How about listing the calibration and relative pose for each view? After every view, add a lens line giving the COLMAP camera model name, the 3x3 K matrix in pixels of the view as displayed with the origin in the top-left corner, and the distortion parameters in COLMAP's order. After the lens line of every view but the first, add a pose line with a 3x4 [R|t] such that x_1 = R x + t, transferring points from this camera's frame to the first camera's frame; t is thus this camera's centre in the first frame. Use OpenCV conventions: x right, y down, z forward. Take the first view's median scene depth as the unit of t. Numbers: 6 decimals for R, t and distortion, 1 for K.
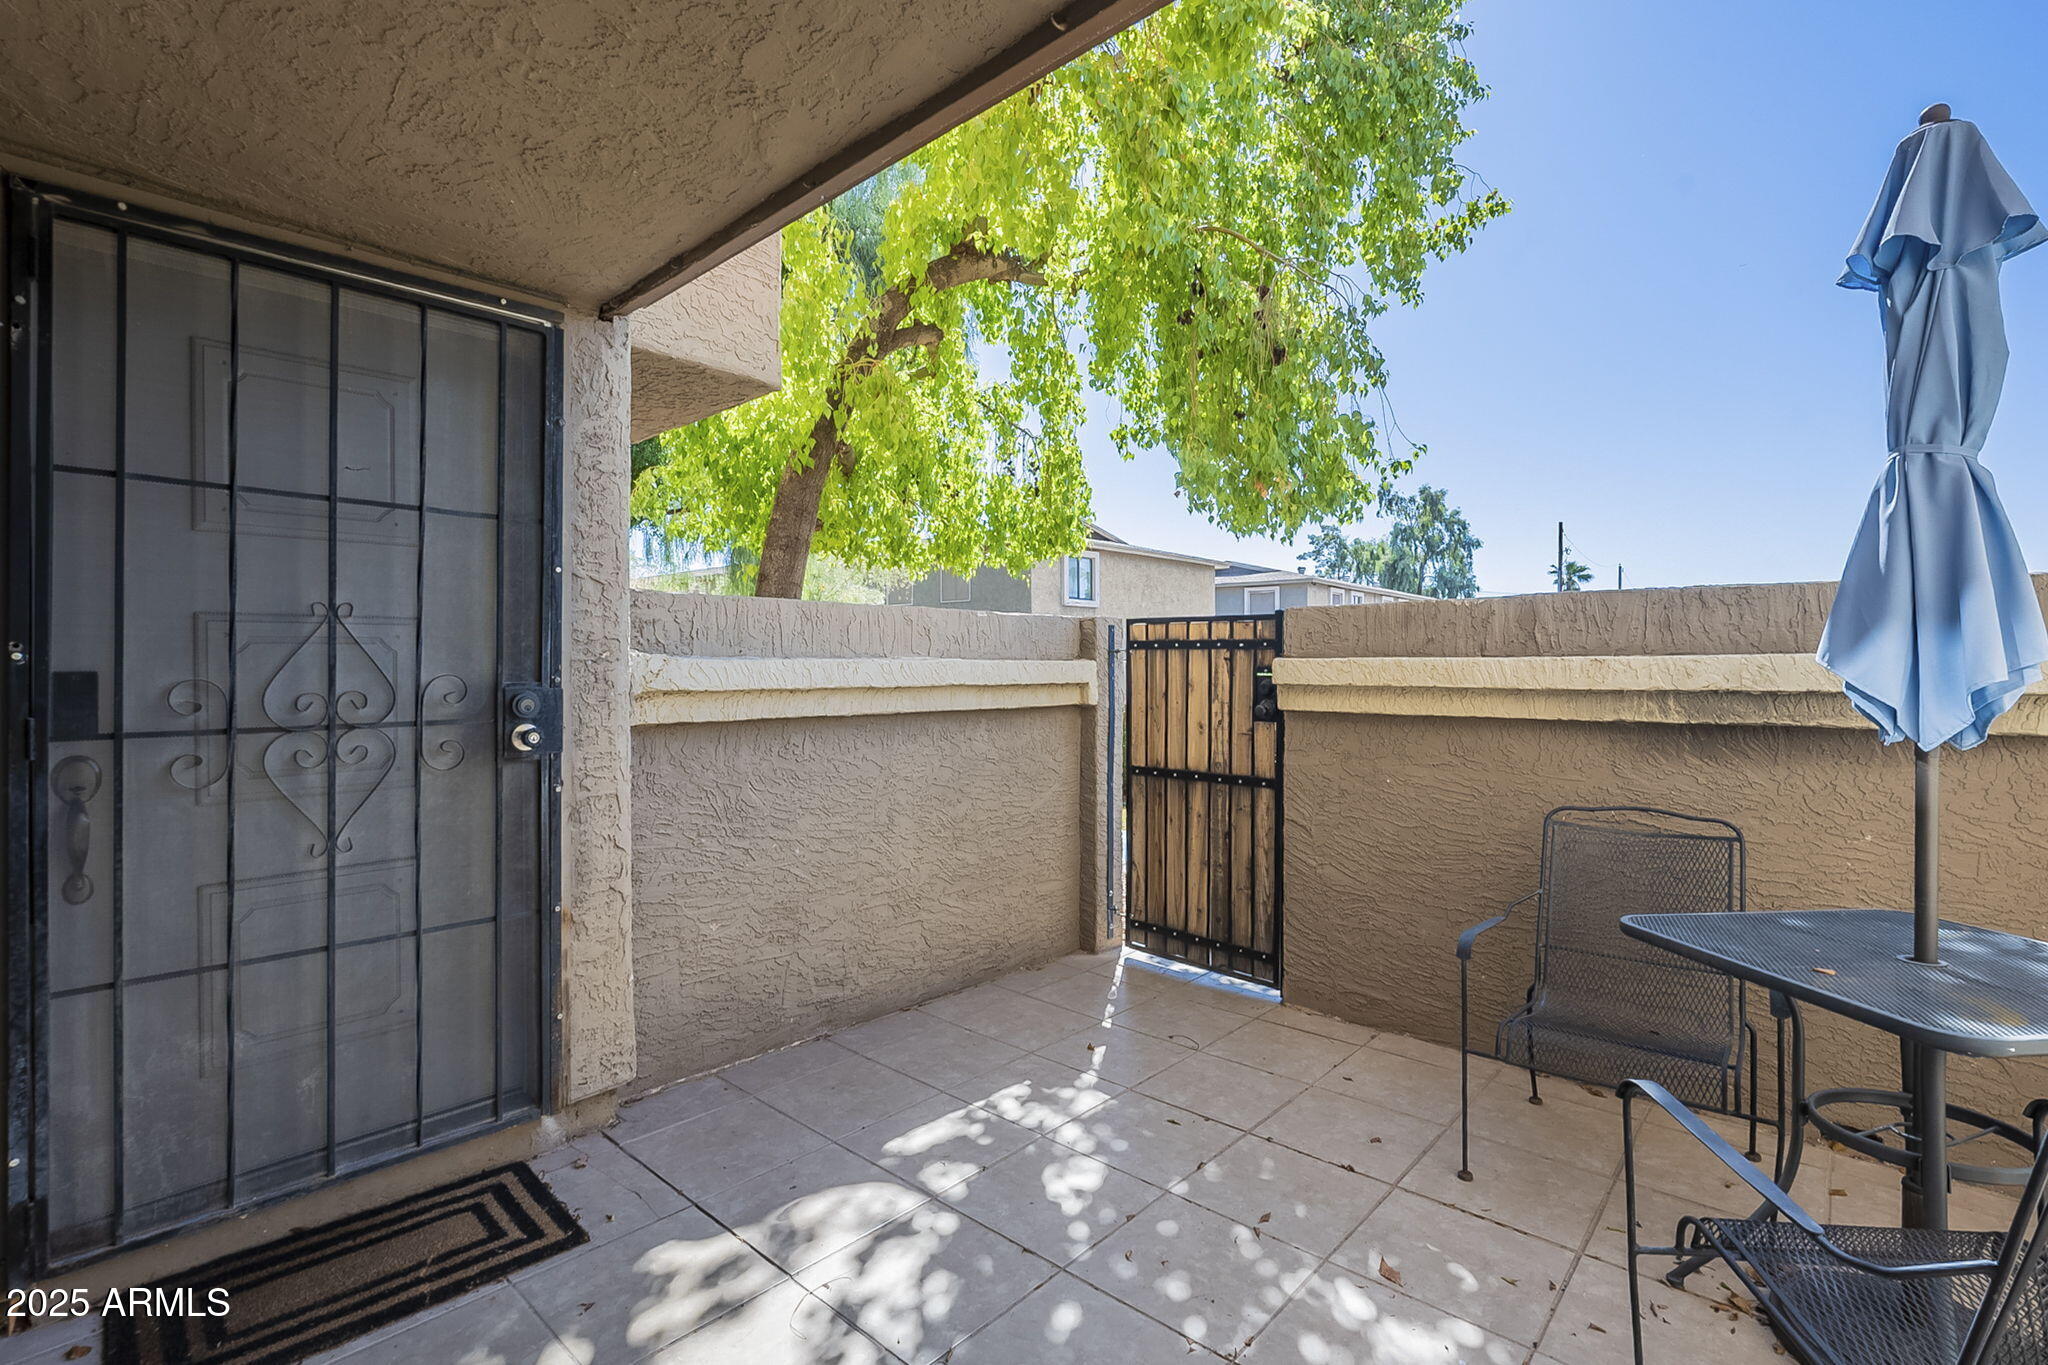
lens RADIAL K [[922.4, 0, 1029.6], [0, 922.4, 662.1], [0, 0, 1]] dist [-0.001396, -0.000164]
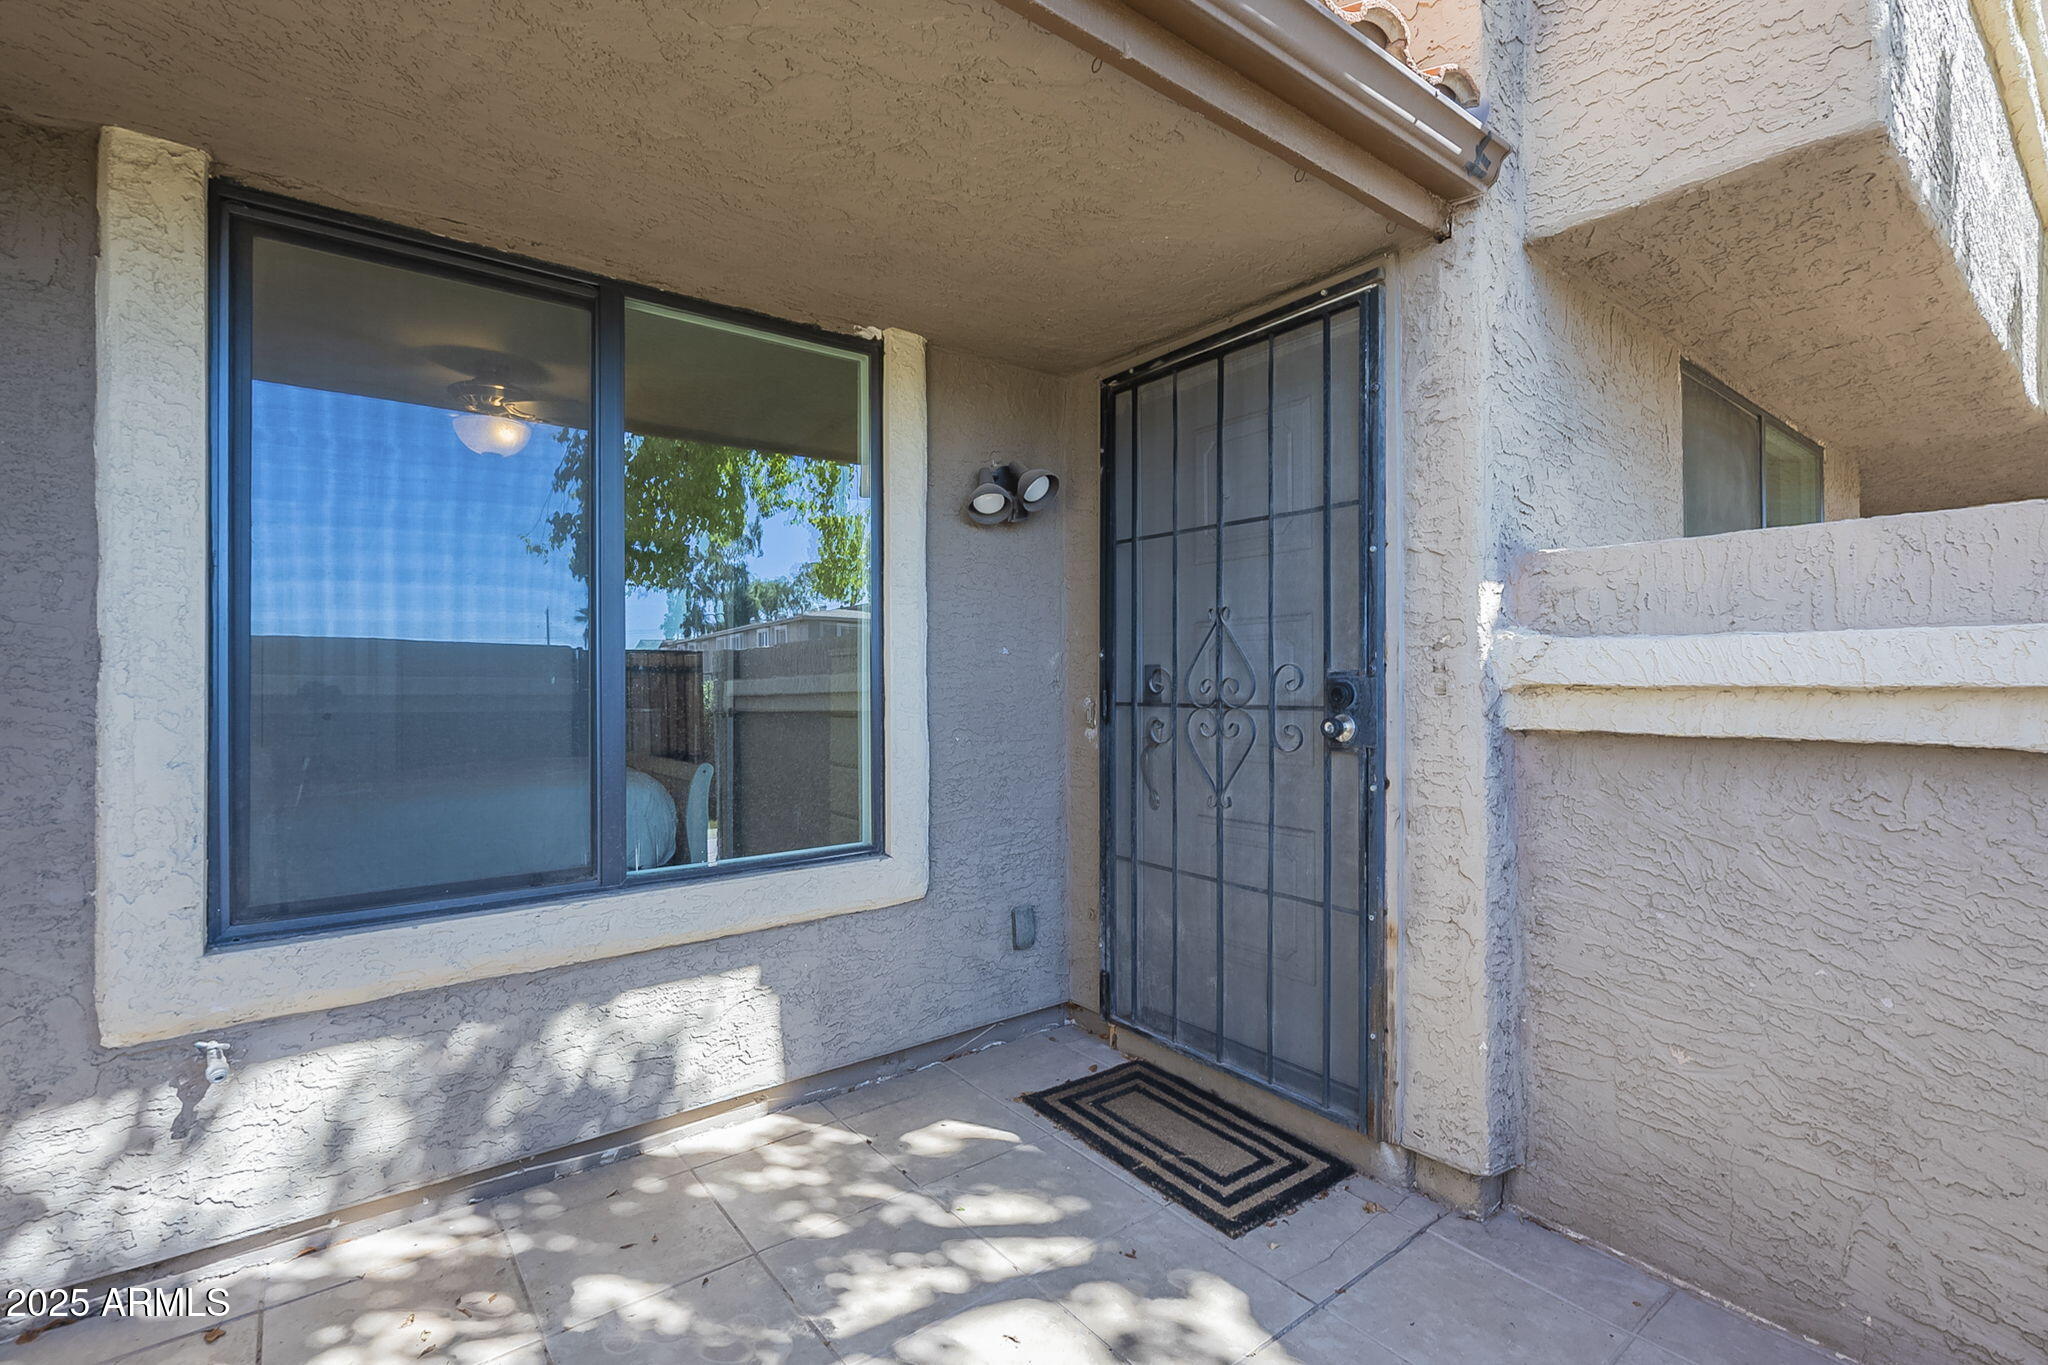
lens RADIAL K [[903.3, 0, 1021.1], [0, 903.3, 677.8], [0, 0, 1]] dist [-0.001562, -0.000118]
pose [[-0.166956, -0.007426, -0.985936, 0.361964], [0.001448, 0.999969, -0.007777, 0.029072], [0.985963, -0.002727, -0.166940, 0.670430]]
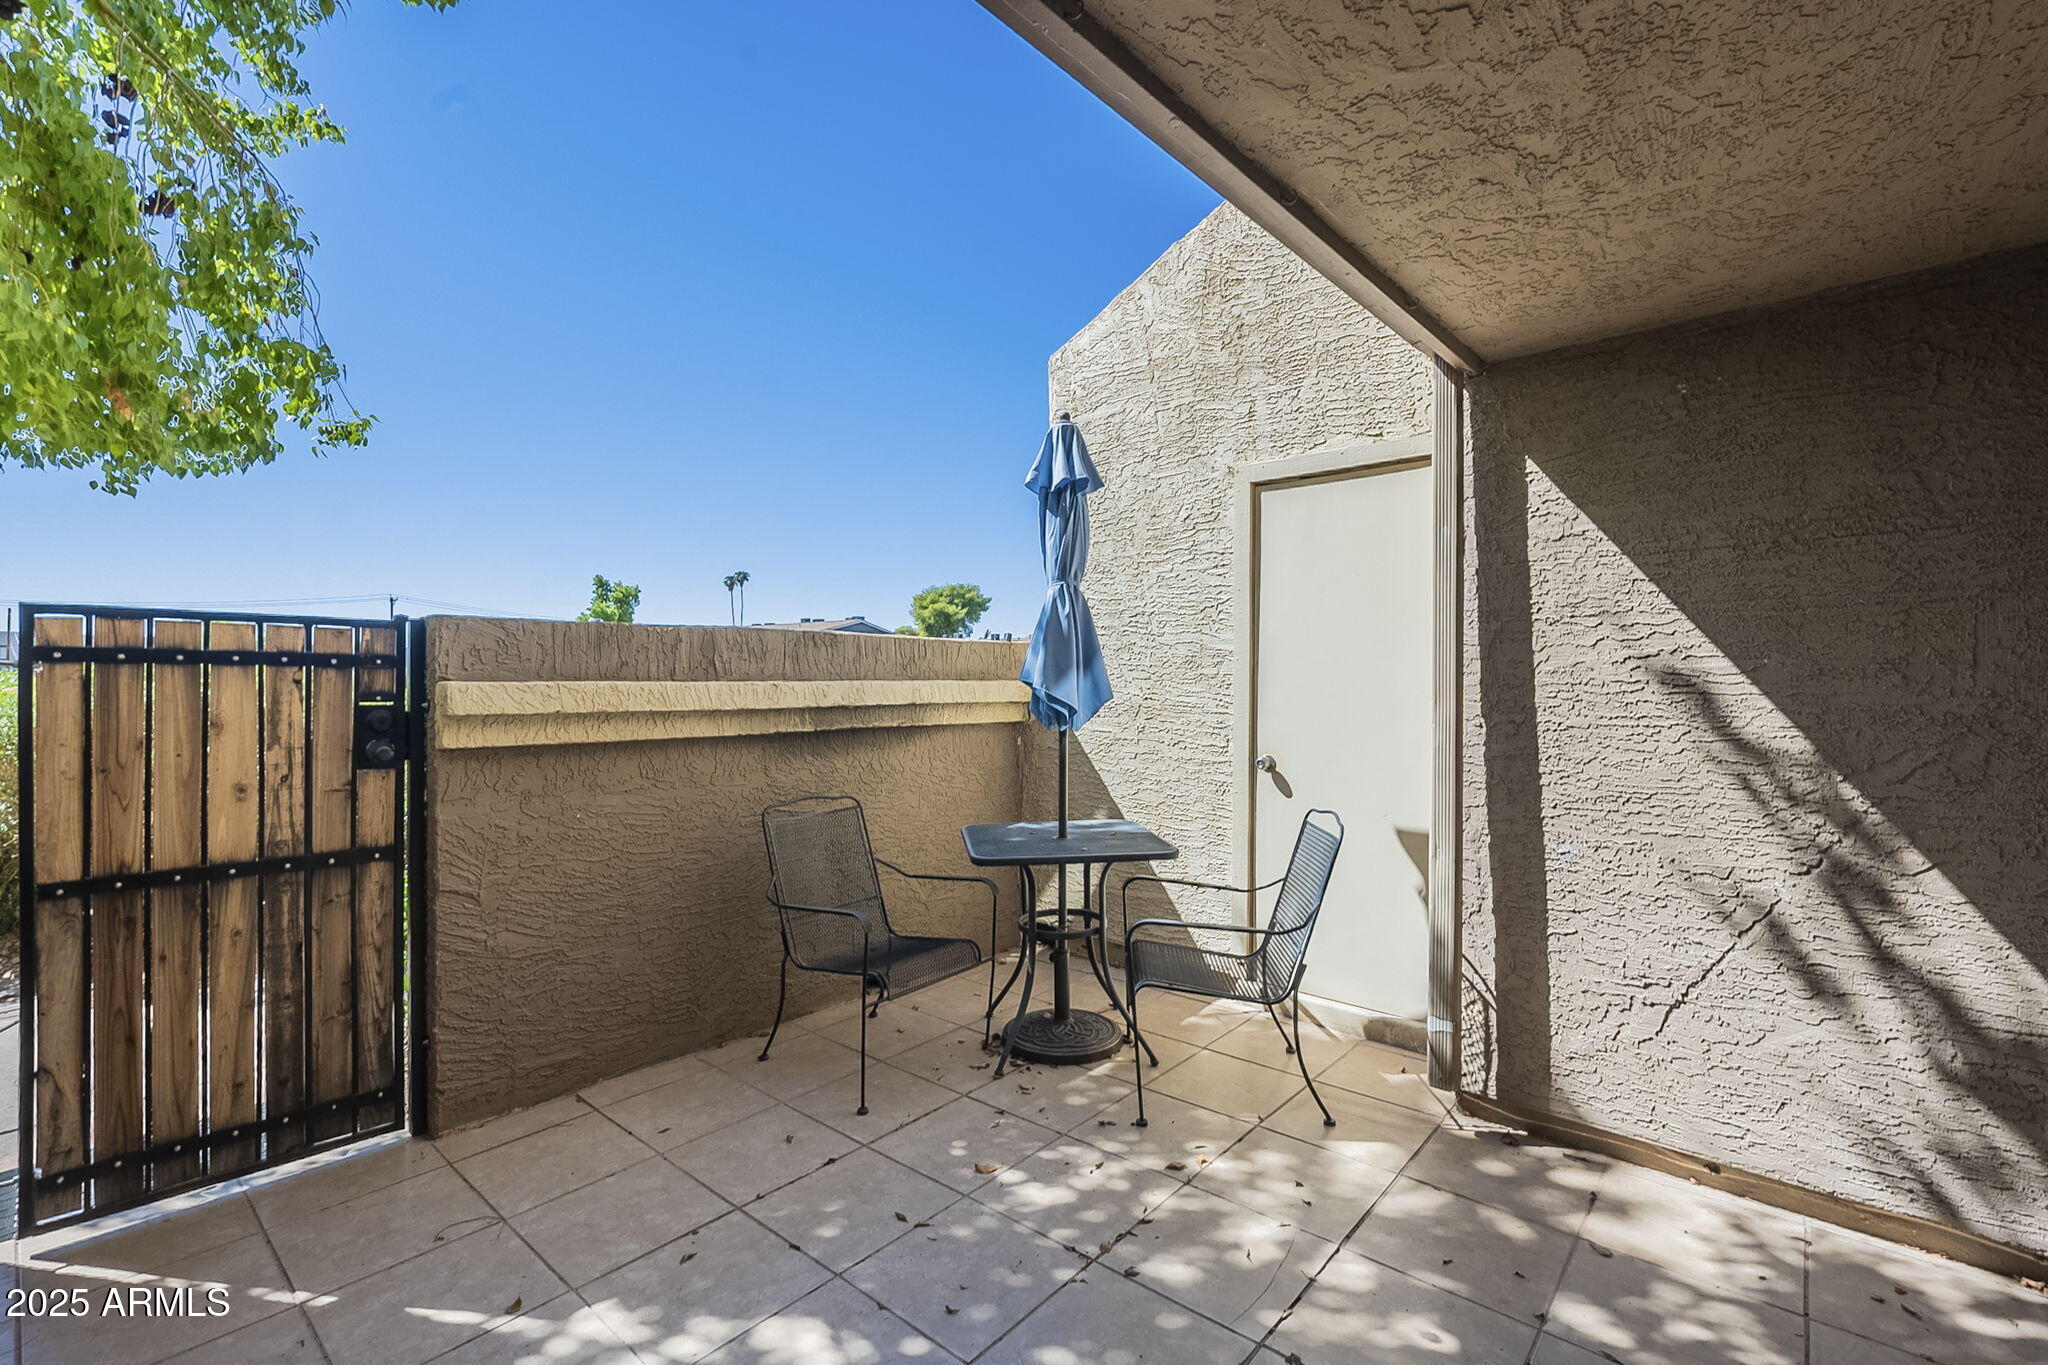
lens RADIAL K [[913.7, 0, 977.4], [0, 913.7, 688.2], [0, 0, 1]] dist [0.001412, 0.000386]
pose [[0.007801, -0.005413, 0.999955, -0.587227], [-0.002310, 0.999983, 0.005431, -0.004428], [-0.999967, -0.002352, 0.007788, 0.681328]]
